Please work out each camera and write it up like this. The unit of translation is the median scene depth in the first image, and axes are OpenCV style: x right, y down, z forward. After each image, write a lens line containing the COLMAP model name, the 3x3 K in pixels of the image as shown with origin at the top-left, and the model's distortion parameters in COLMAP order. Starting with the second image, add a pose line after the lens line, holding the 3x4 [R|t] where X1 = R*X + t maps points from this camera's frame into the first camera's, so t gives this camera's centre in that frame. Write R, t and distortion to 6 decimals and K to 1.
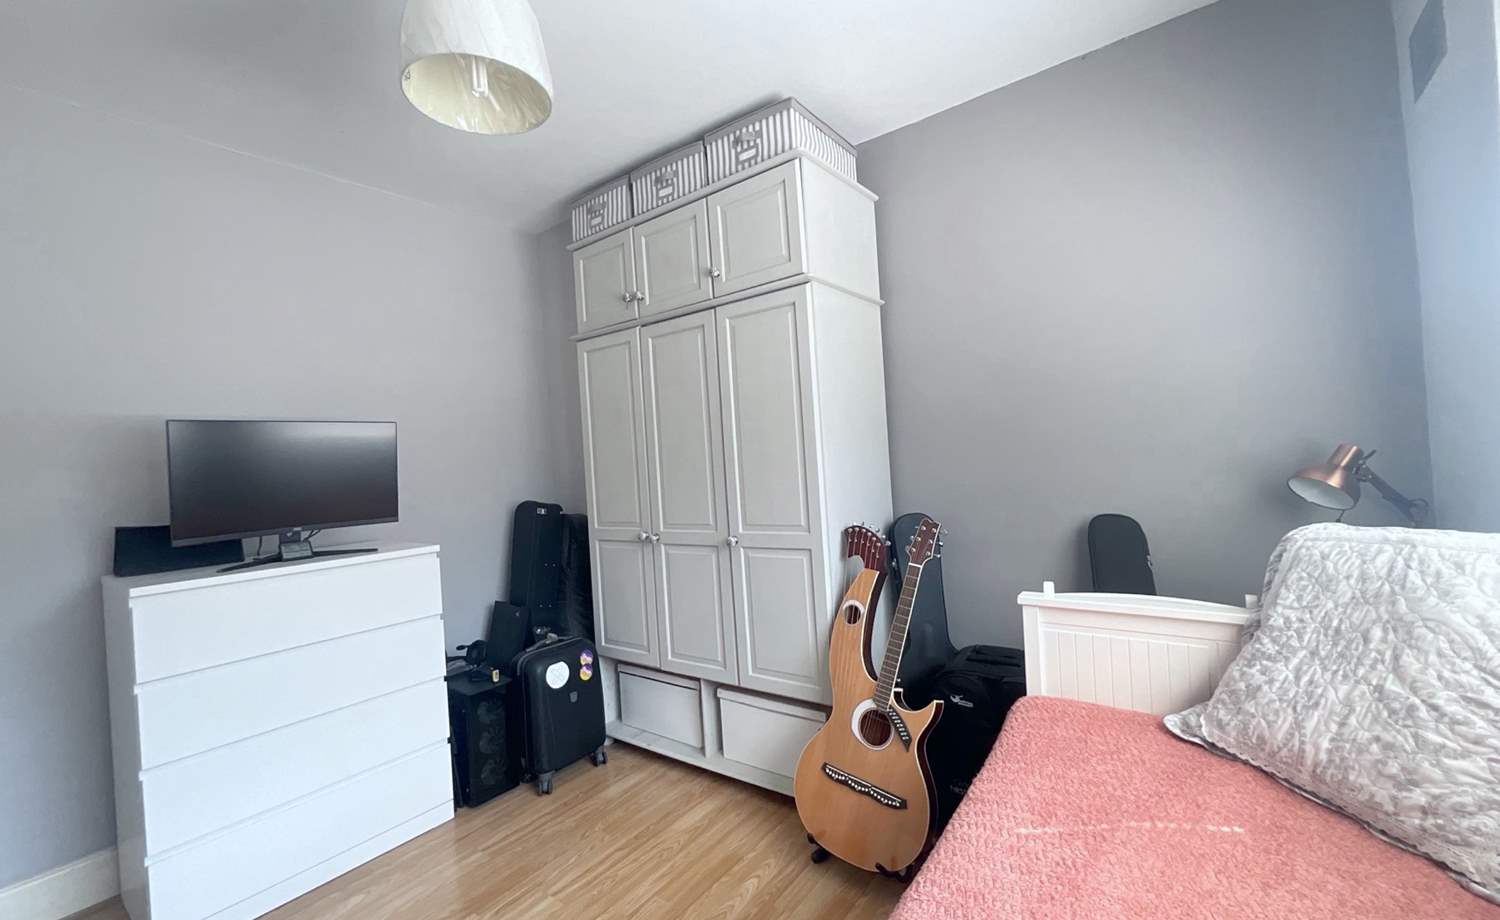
lens RADIAL K [[615.8, 0, 759.0], [0, 615.8, 458.1], [0, 0, 1]] dist [-0.002882, 0.002717]
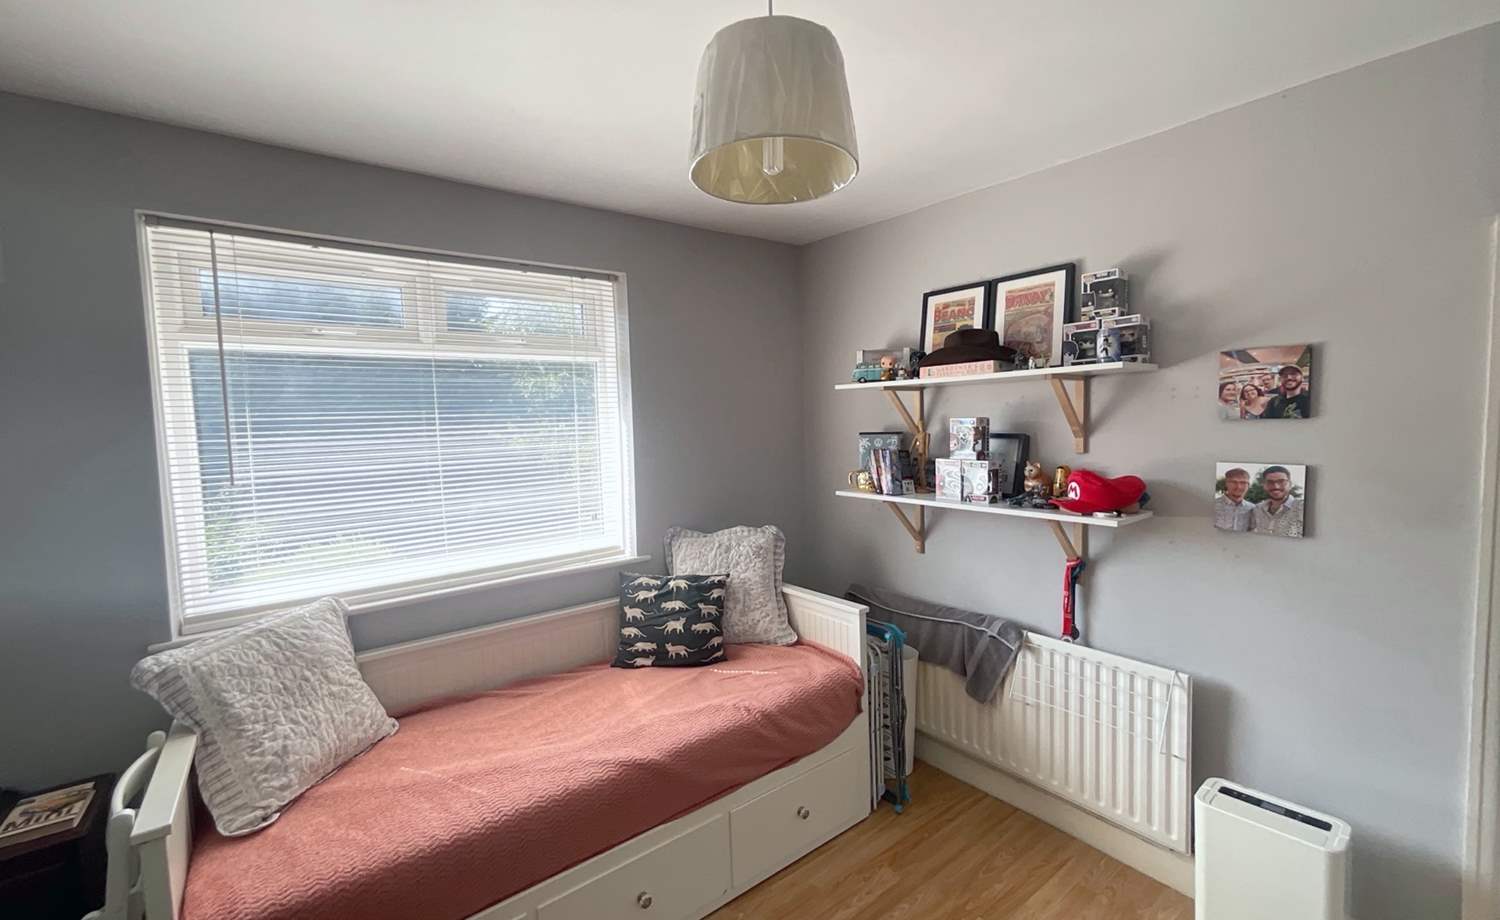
lens RADIAL K [[615.8, 0, 755.2], [0, 615.8, 460.4], [0, 0, 1]] dist [-0.002882, 0.002717]
pose [[-0.954058, 0.072769, 0.290652, -0.729276], [0.089516, 0.994981, 0.044727, -0.268320], [-0.285938, 0.068690, -0.955783, 2.038477]]
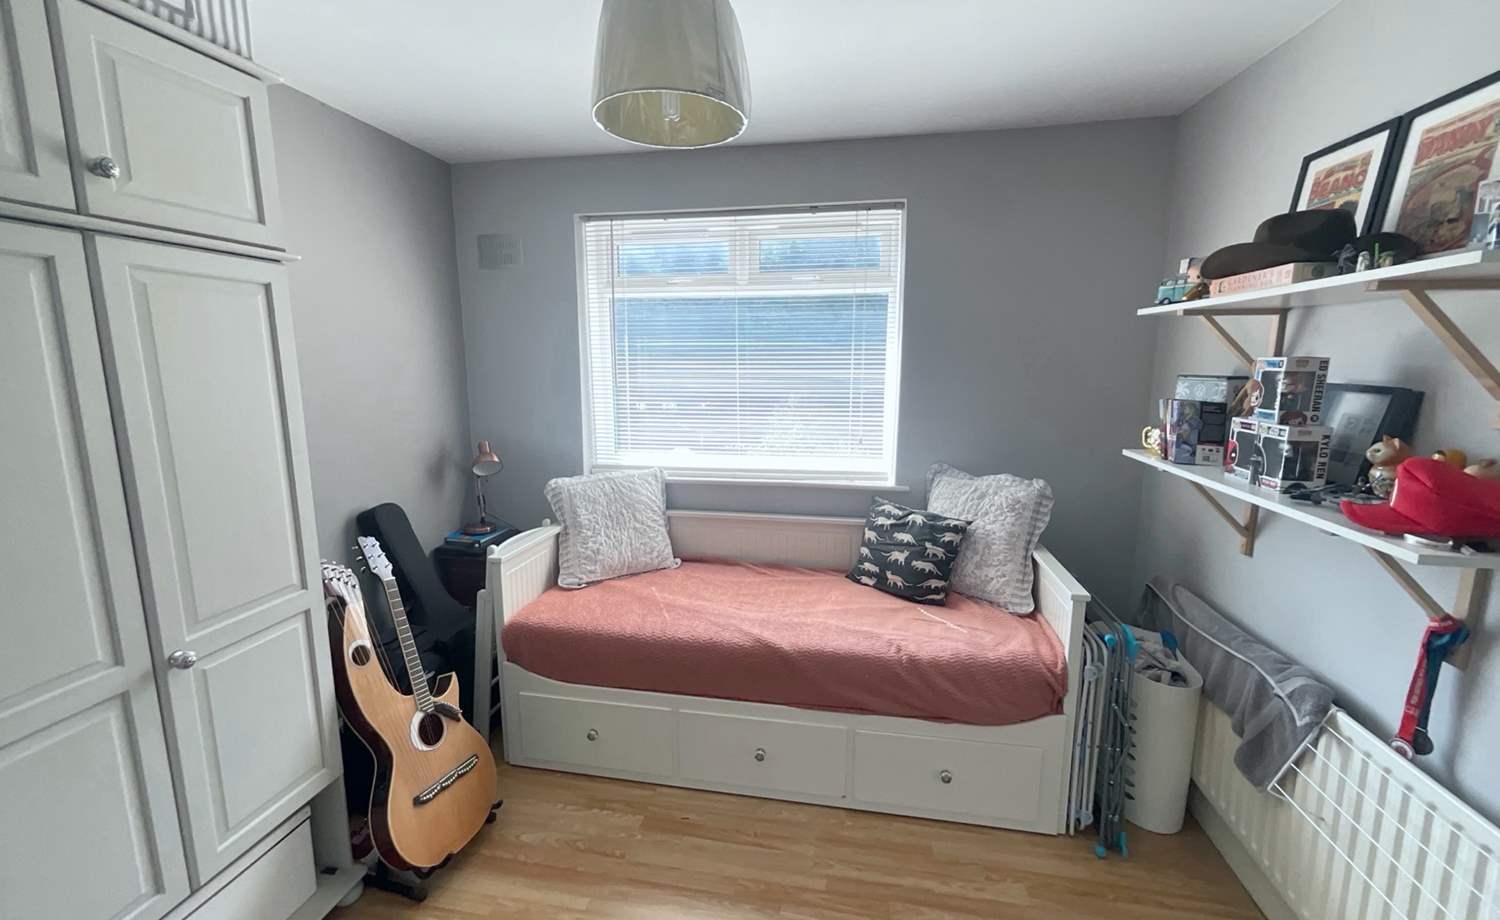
lens RADIAL K [[615.8, 0, 746.0], [0, 615.8, 460.1], [0, 0, 1]] dist [-0.002882, 0.002717]
pose [[-0.424240, -0.084864, 0.901564, -1.532480], [0.022797, 0.994283, 0.104319, -0.199340], [-0.905263, 0.064809, -0.419880, 1.462982]]
